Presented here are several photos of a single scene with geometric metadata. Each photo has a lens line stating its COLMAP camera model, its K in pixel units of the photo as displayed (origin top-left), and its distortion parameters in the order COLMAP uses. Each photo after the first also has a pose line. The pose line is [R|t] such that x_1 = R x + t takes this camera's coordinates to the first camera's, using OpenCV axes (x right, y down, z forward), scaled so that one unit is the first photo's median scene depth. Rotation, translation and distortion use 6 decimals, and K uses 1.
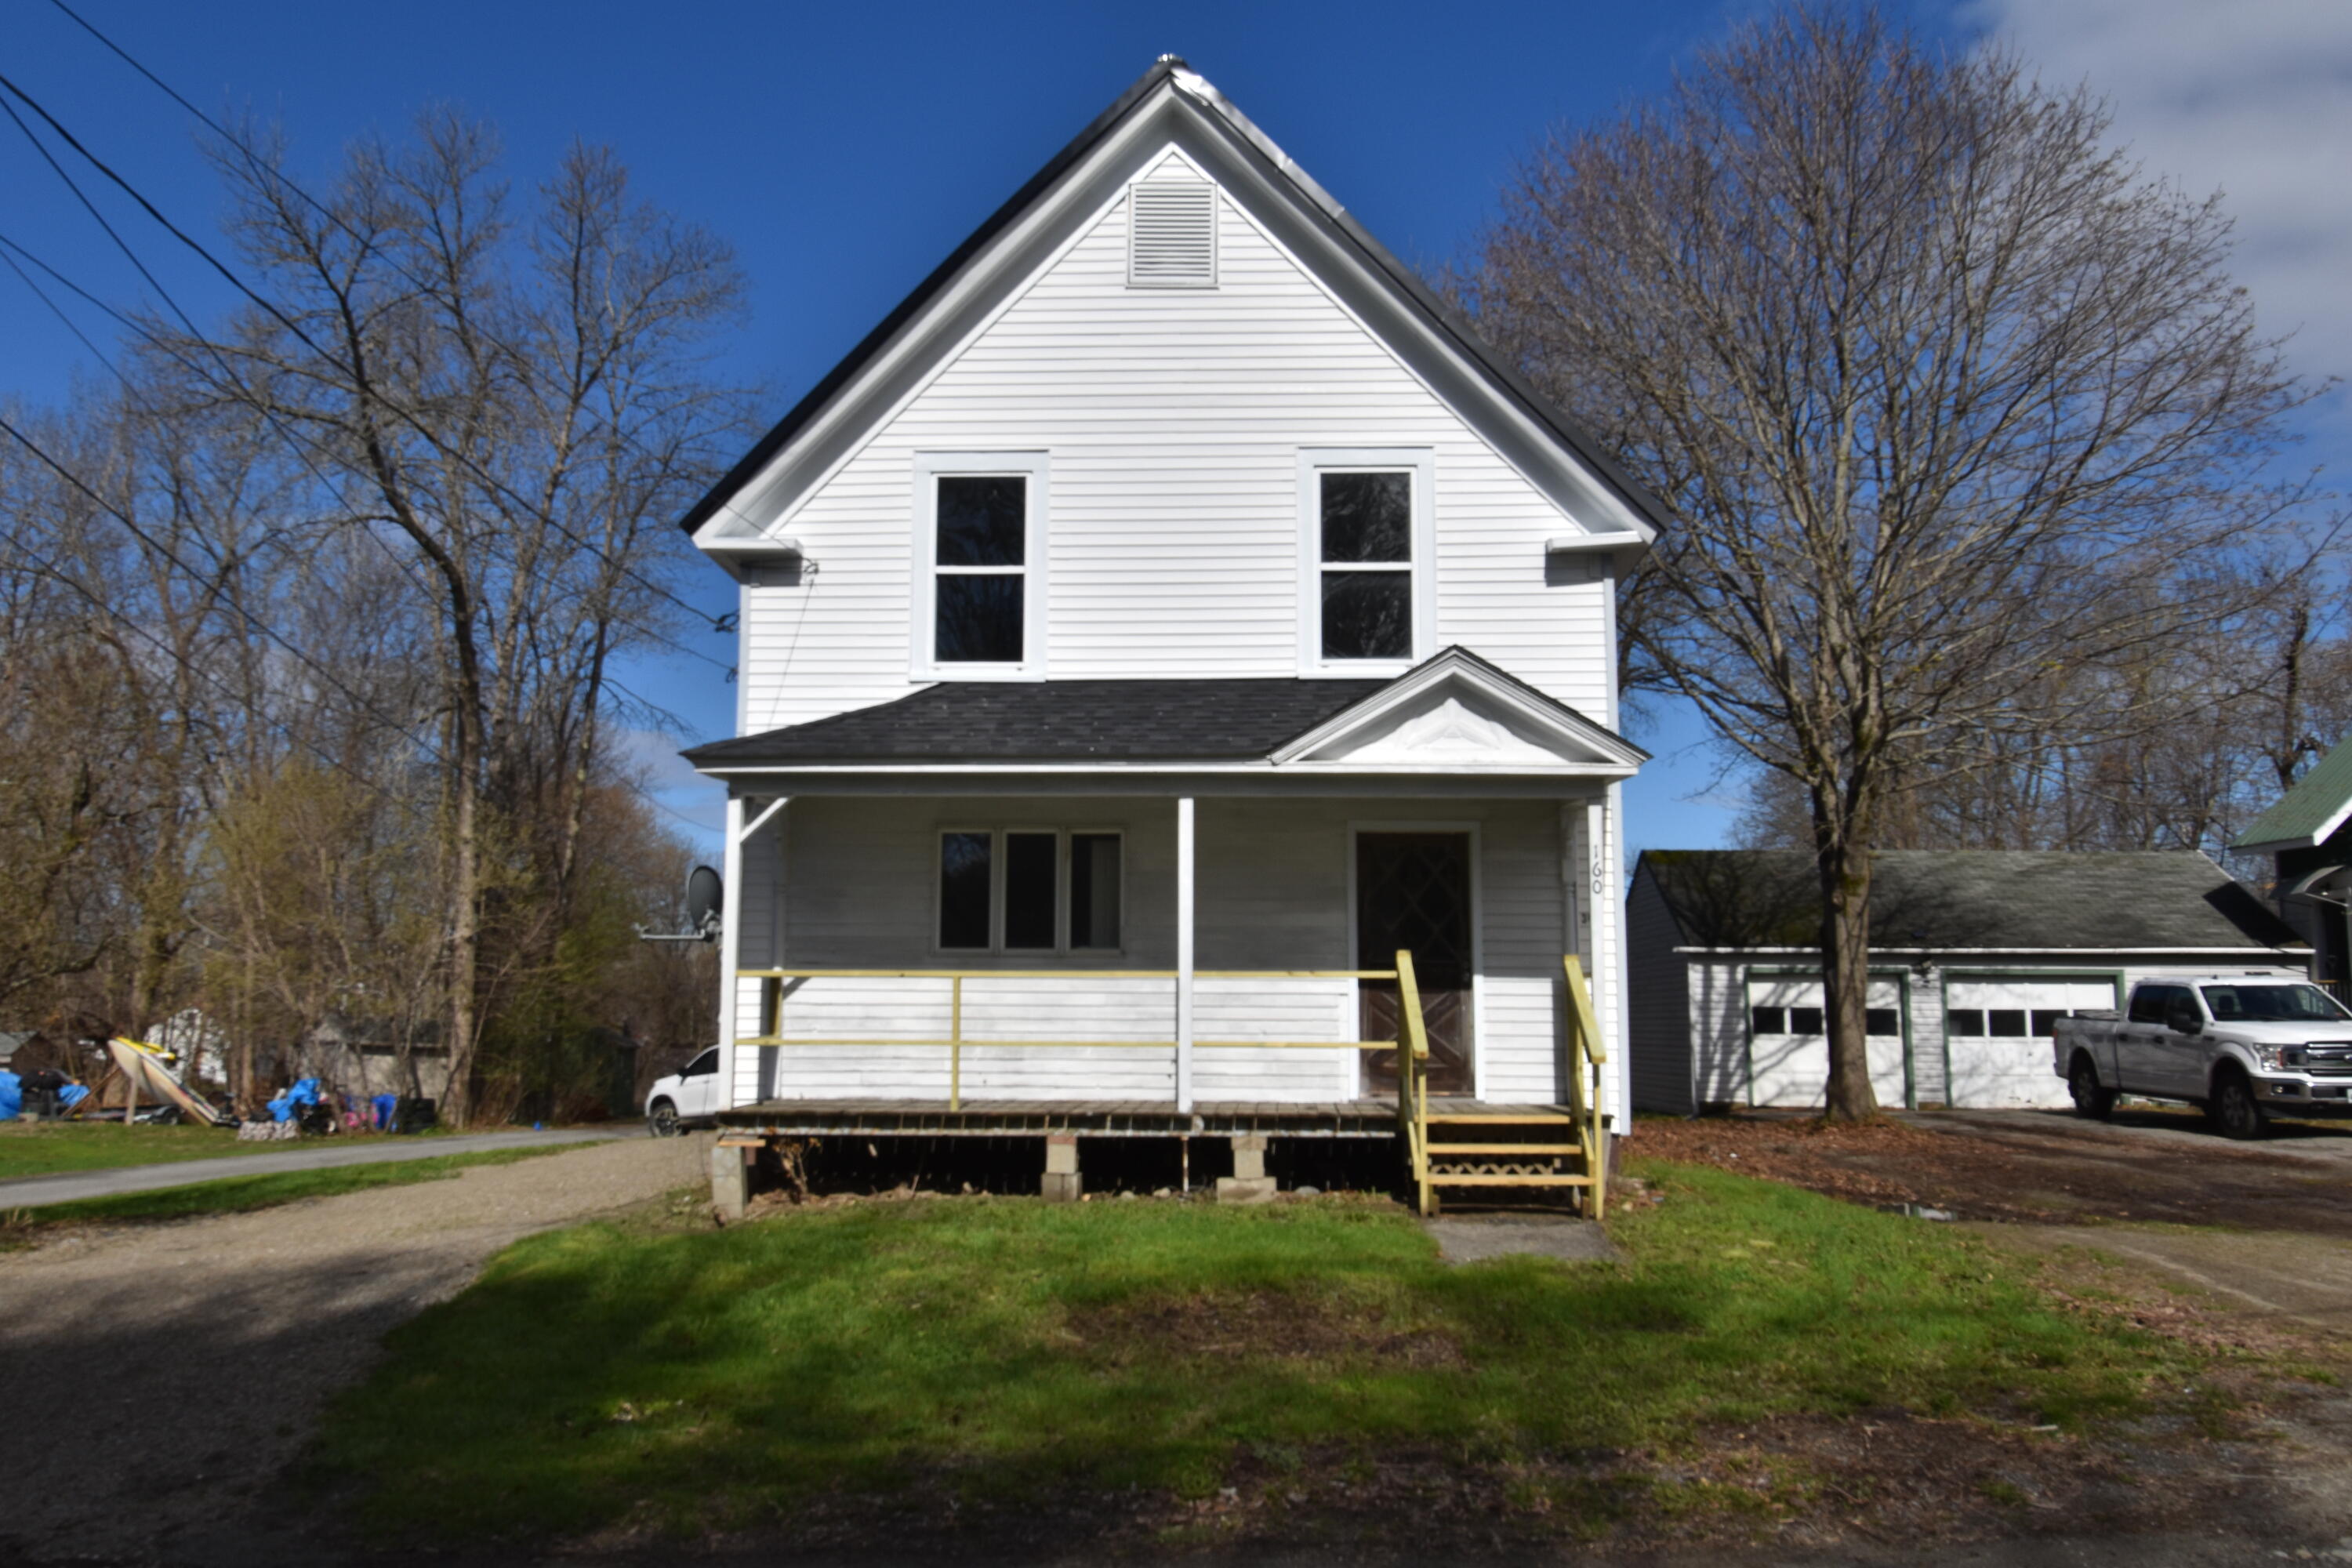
lens RADIAL K [[1925.9, 0, 1176.0], [0, 1925.9, 784.0], [0, 0, 1]] dist [-0.000757, 0.001107]
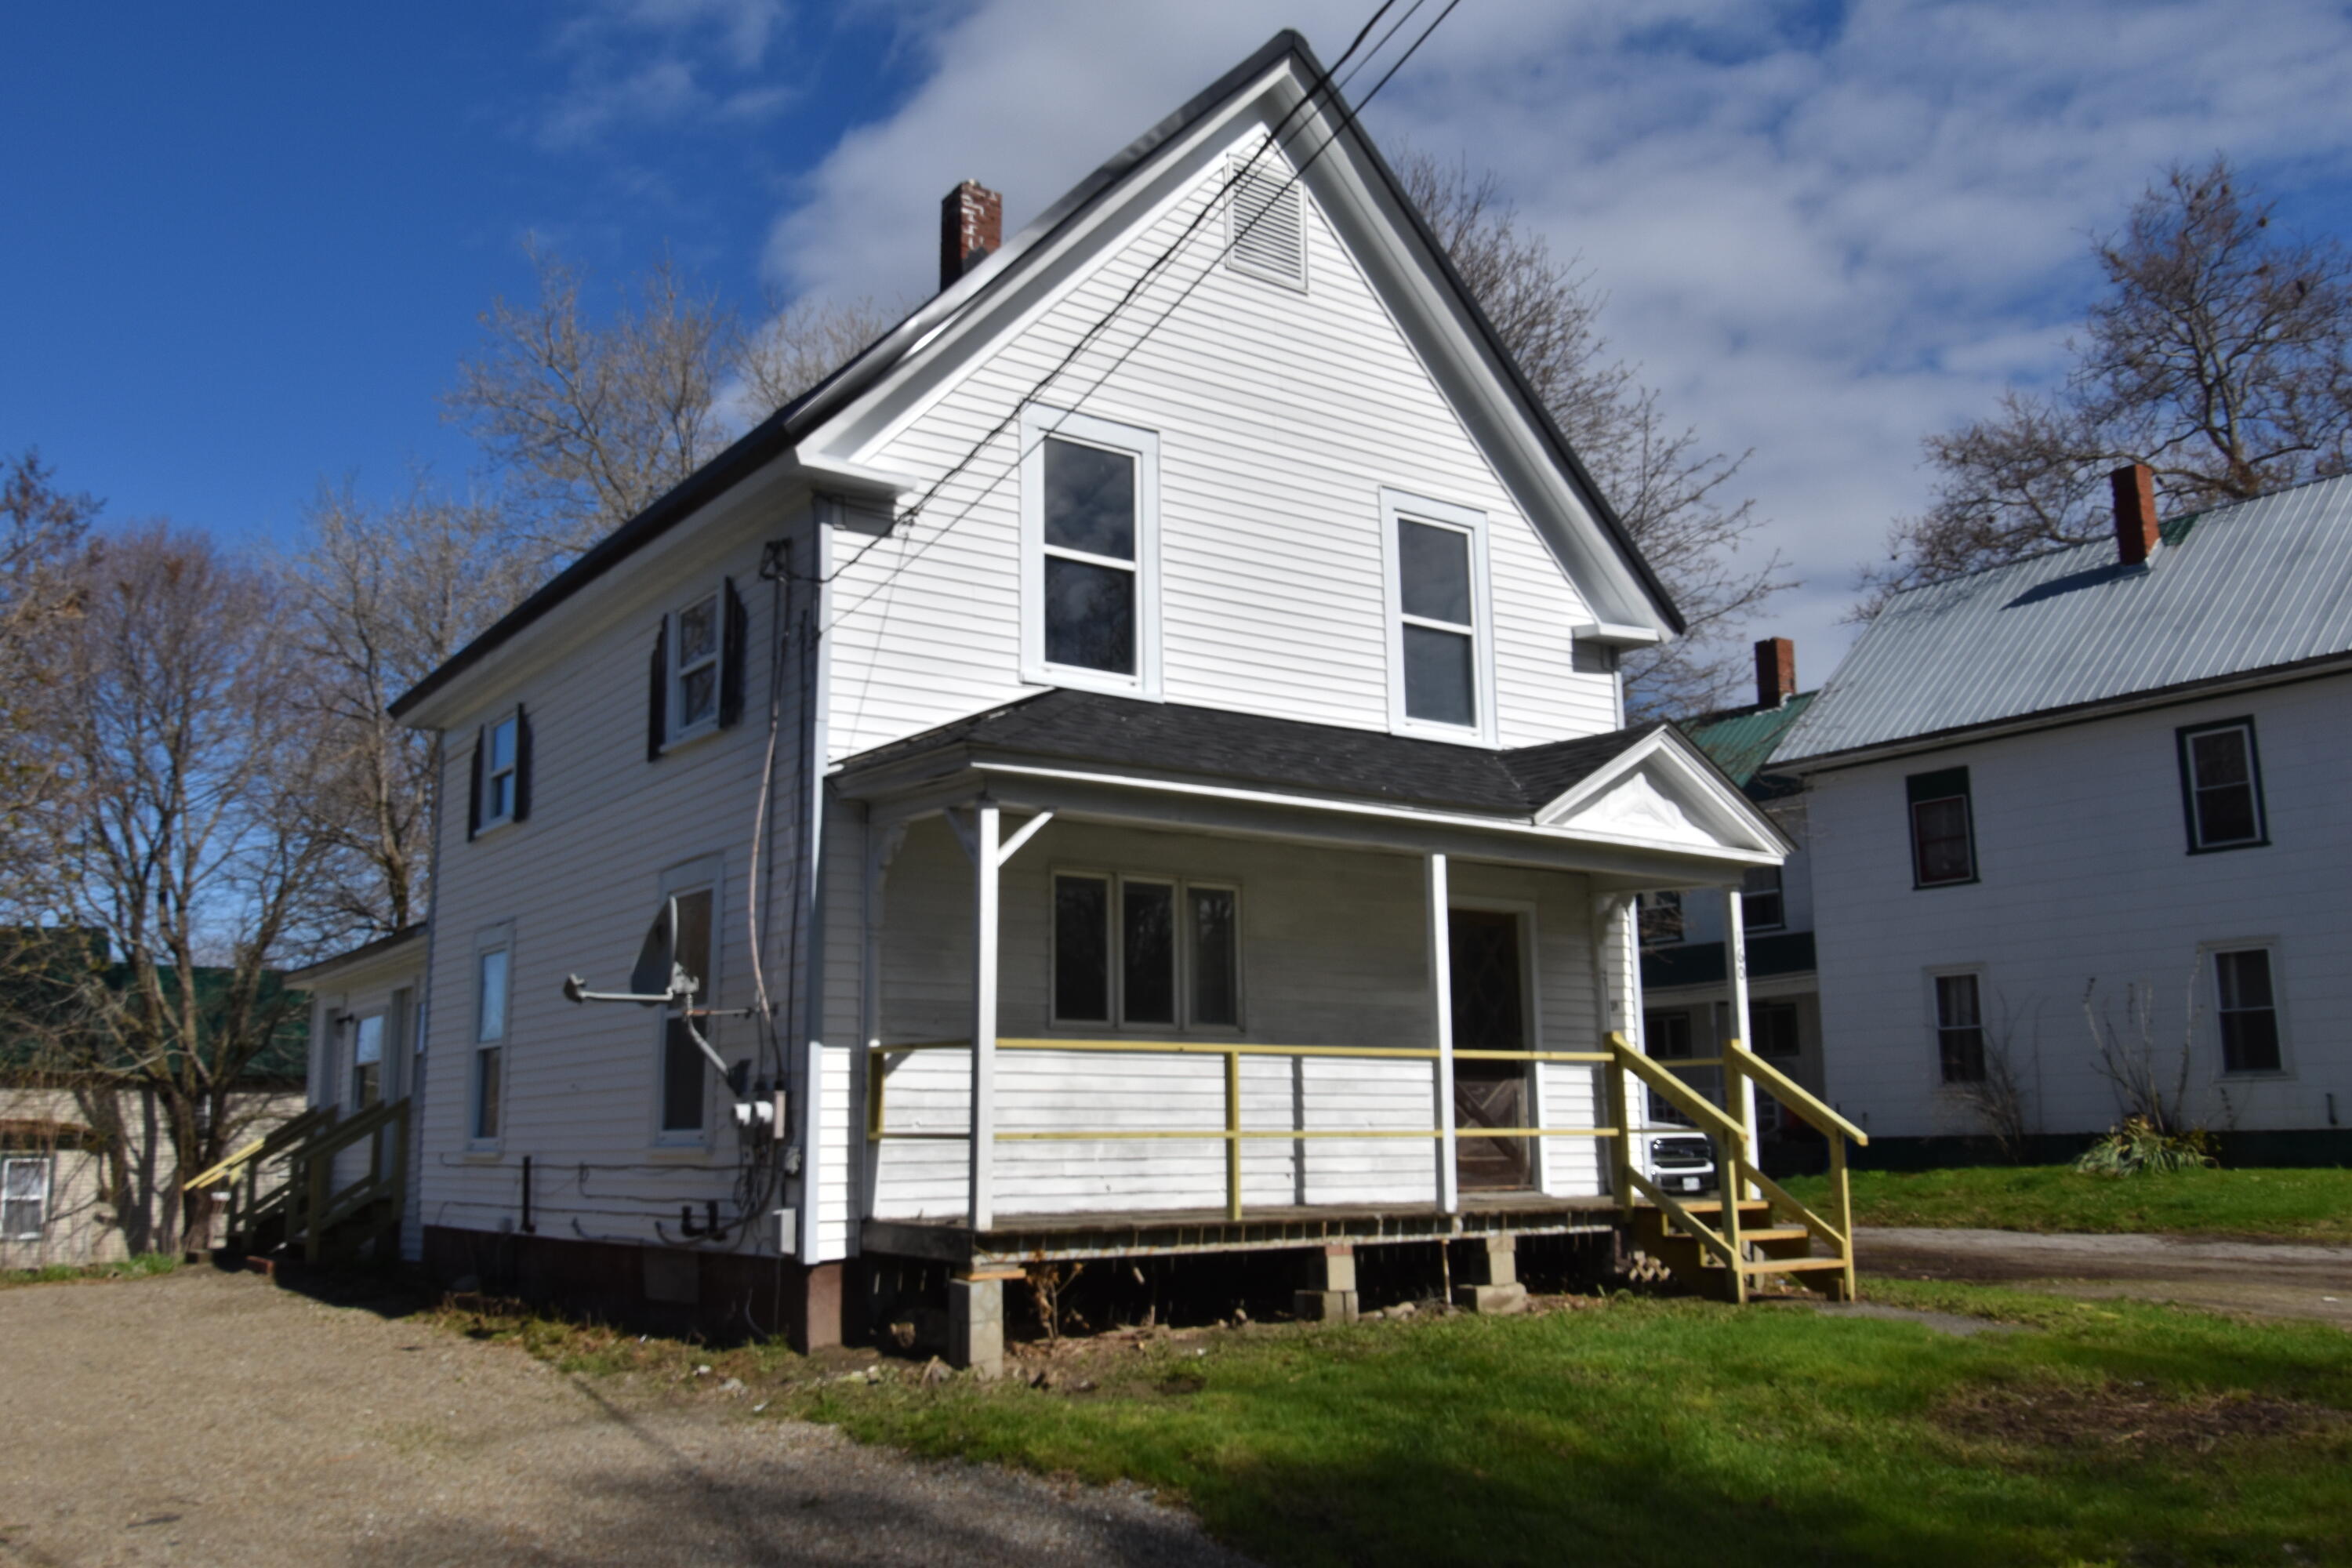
lens RADIAL K [[1973.5, 0, 1186.5], [0, 1973.5, 781.2], [0, 0, 1]] dist [-0.007519, -0.012807]
pose [[0.785591, 0.100732, 0.610492, -0.592730], [-0.062240, 0.994520, -0.084006, 0.053125], [-0.615608, 0.027997, 0.787555, 0.327849]]
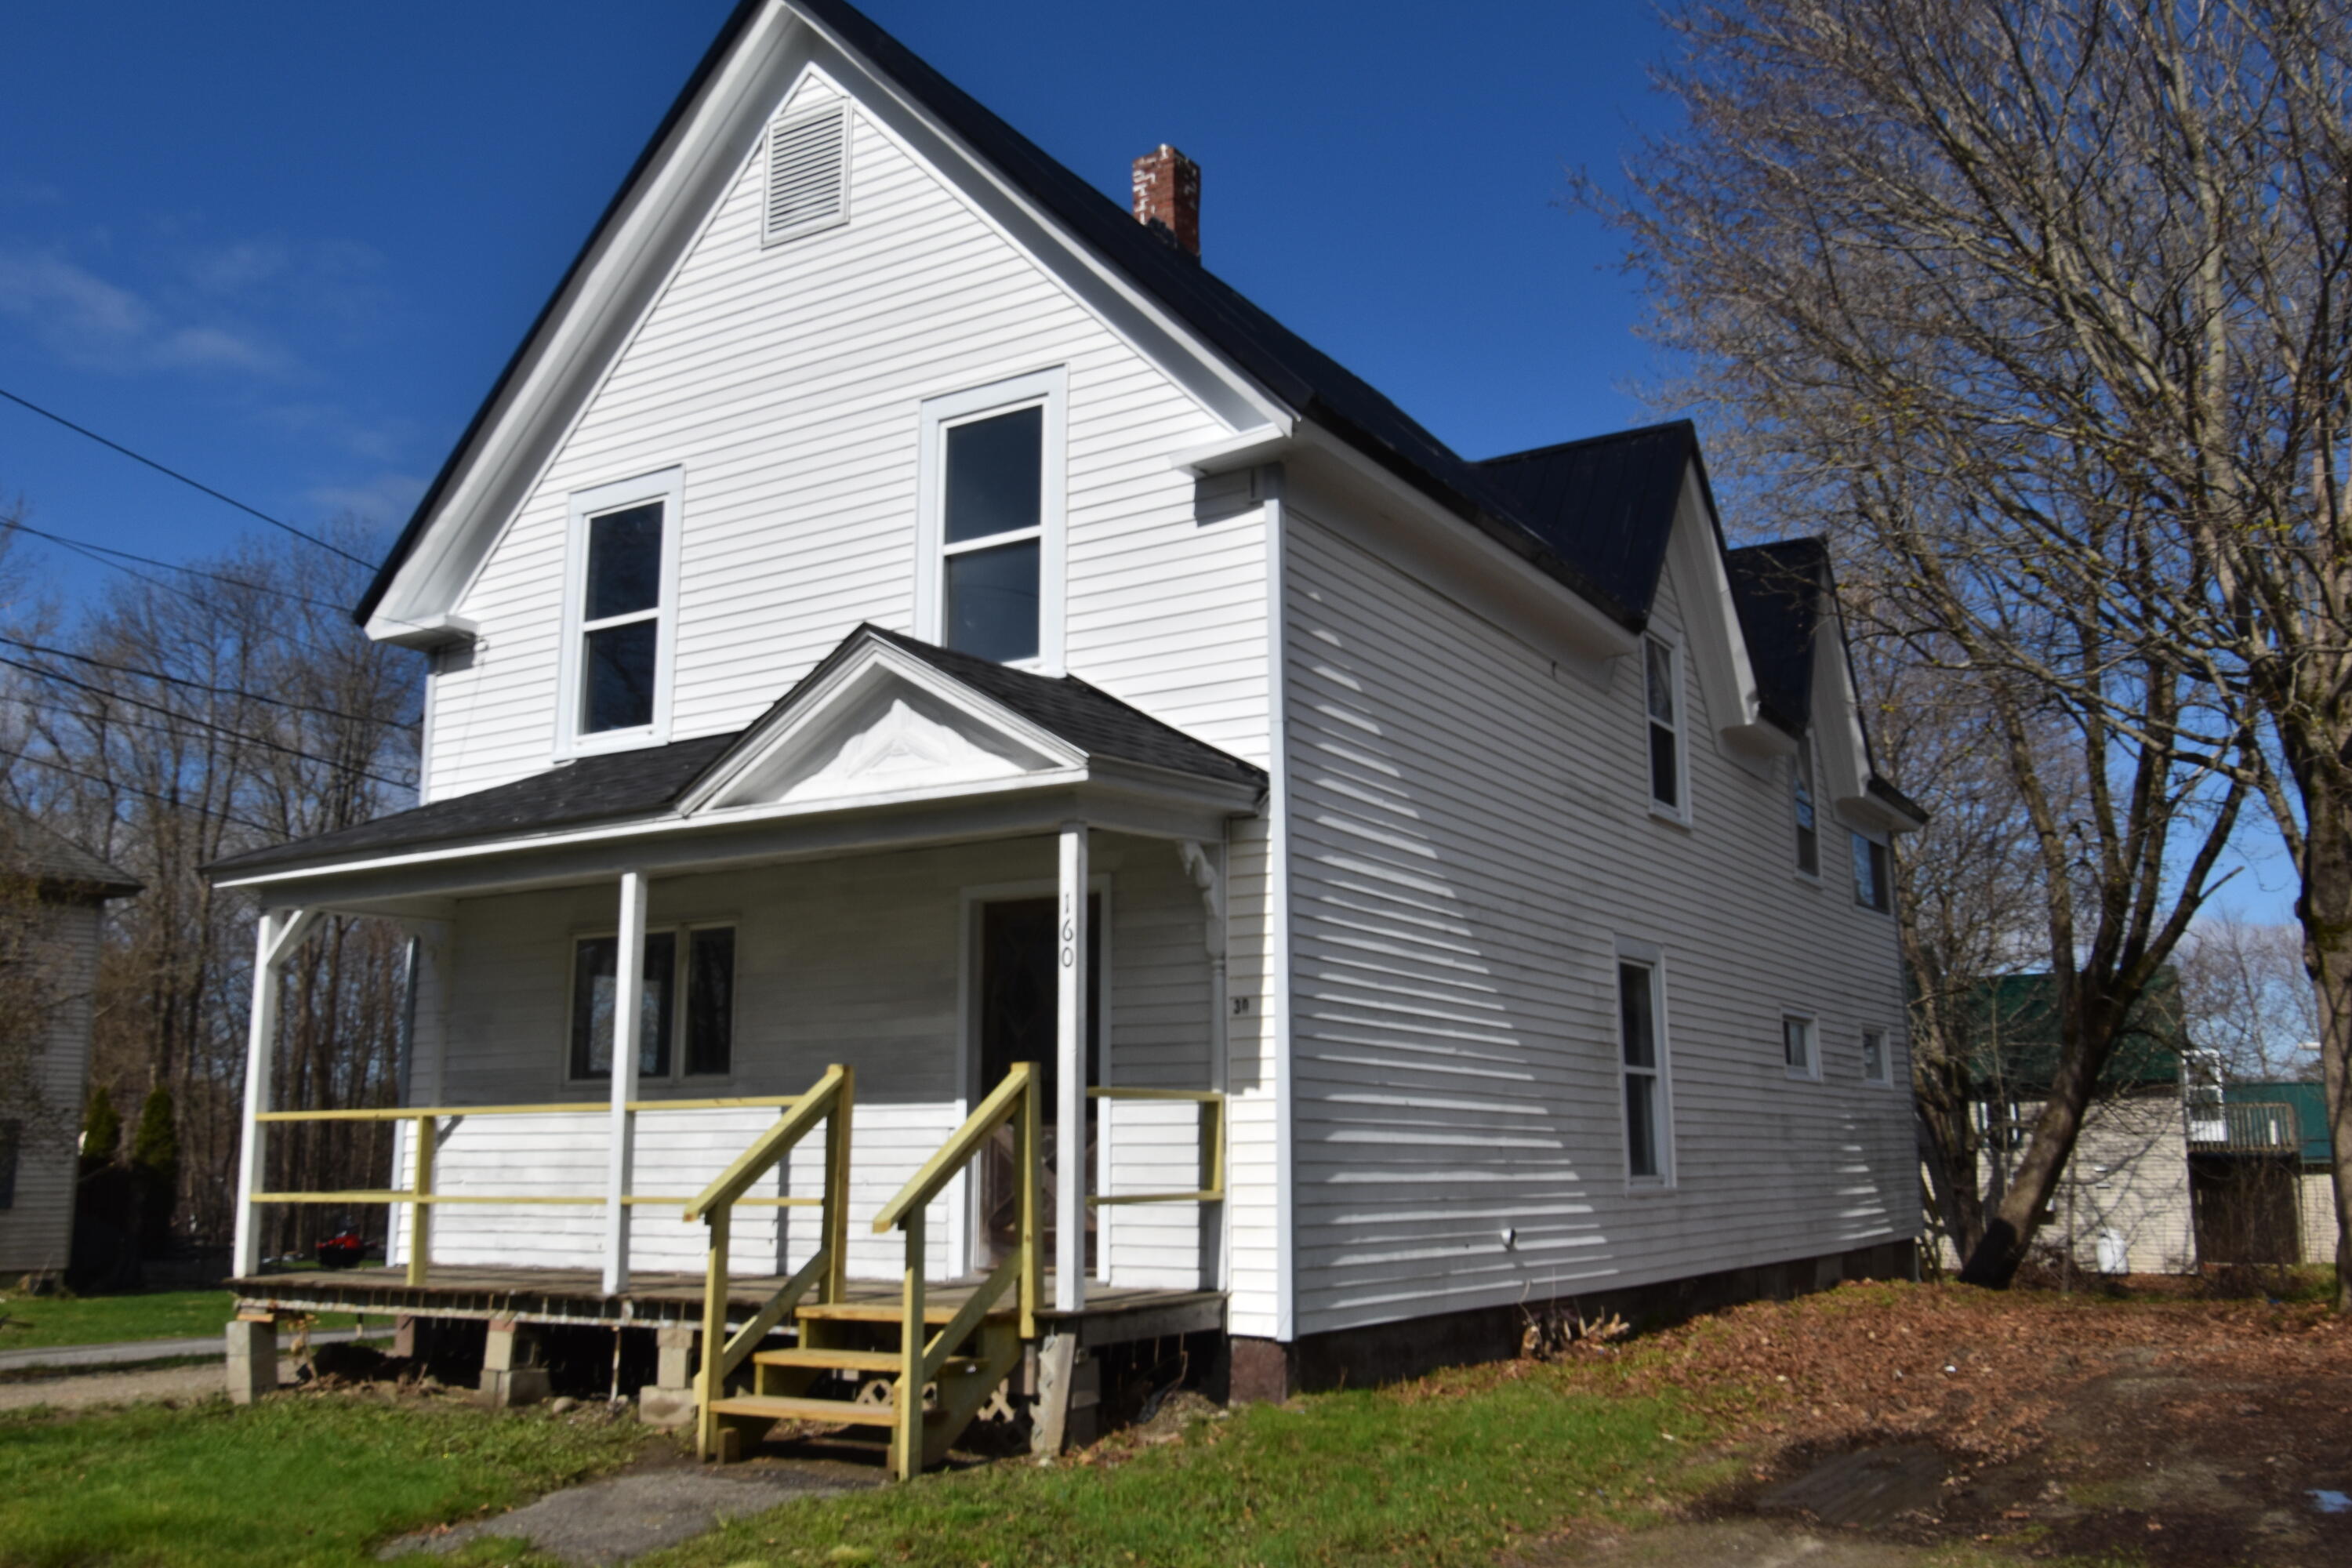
lens RADIAL K [[1973.5, 0, 1186.5], [0, 1973.5, 781.2], [0, 0, 1]] dist [-0.007519, -0.012807]
pose [[0.872166, -0.102837, -0.478279, 0.527430], [0.070585, 0.993879, -0.084983, 0.048926], [0.484090, 0.040360, 0.874087, 0.391864]]
